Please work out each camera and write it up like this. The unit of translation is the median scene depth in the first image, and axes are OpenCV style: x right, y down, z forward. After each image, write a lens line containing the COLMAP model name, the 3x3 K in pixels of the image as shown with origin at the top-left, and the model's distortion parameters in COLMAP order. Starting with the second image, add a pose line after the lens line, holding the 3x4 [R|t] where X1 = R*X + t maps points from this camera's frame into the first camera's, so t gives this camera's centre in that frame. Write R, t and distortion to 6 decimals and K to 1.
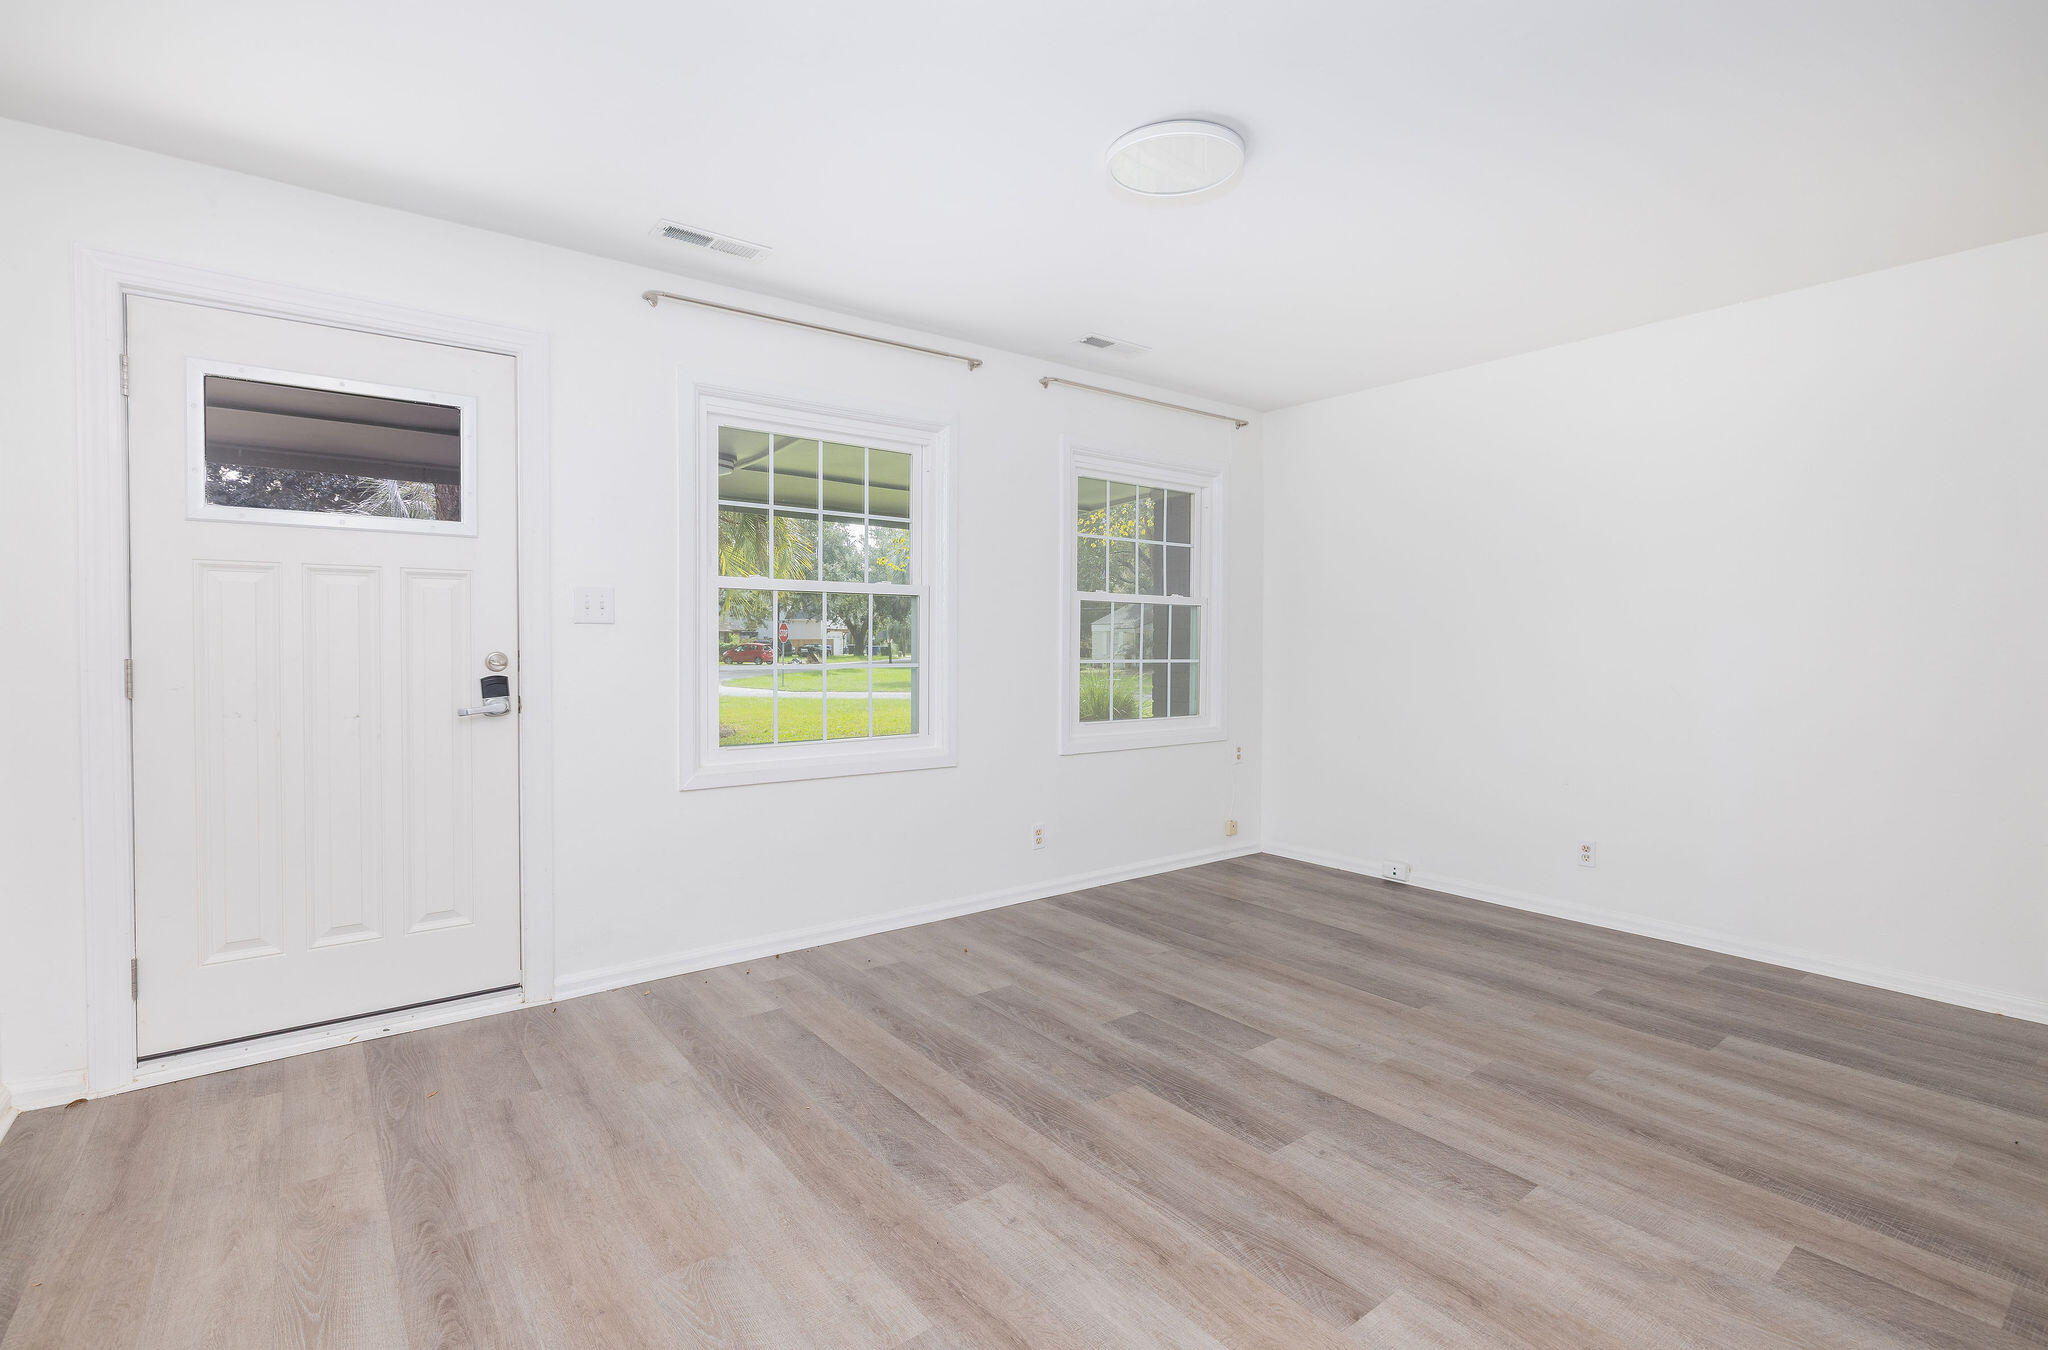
lens RADIAL K [[937.4, 0, 1023.7], [0, 937.4, 662.2], [0, 0, 1]] dist [-0.004616, -0.000583]
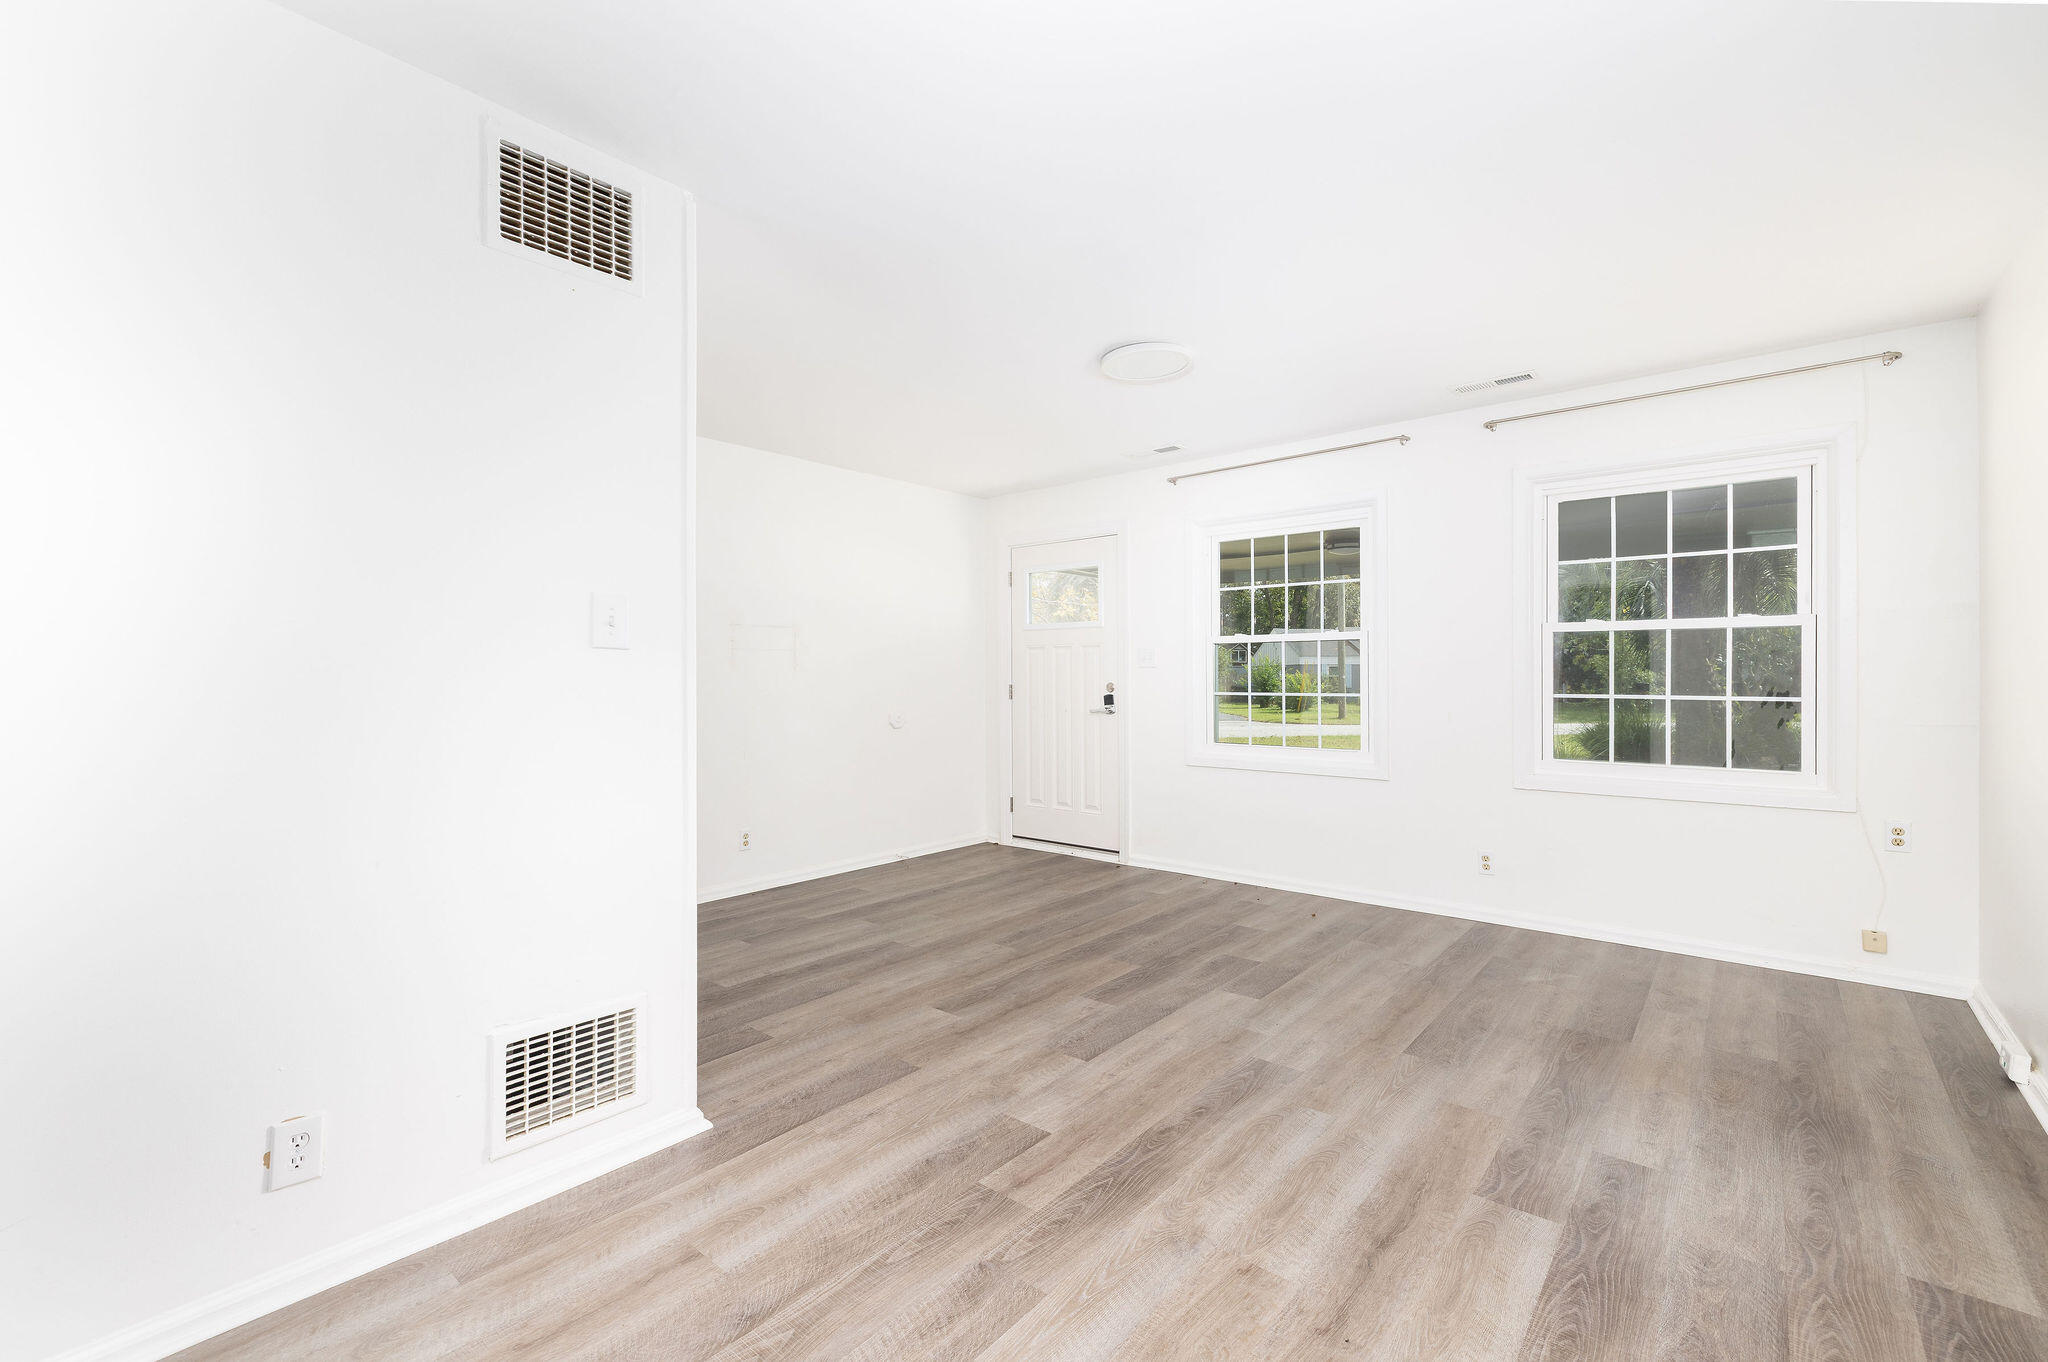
lens RADIAL K [[874.1, 0, 1025.9], [0, 874.1, 680.8], [0, 0, 1]] dist [0.000760, -0.000714]
pose [[0.216064, 0.004527, -0.976369, 1.239686], [-0.016427, 0.999865, 0.001001, -0.012565], [0.976241, 0.015823, 0.216109, 0.416524]]
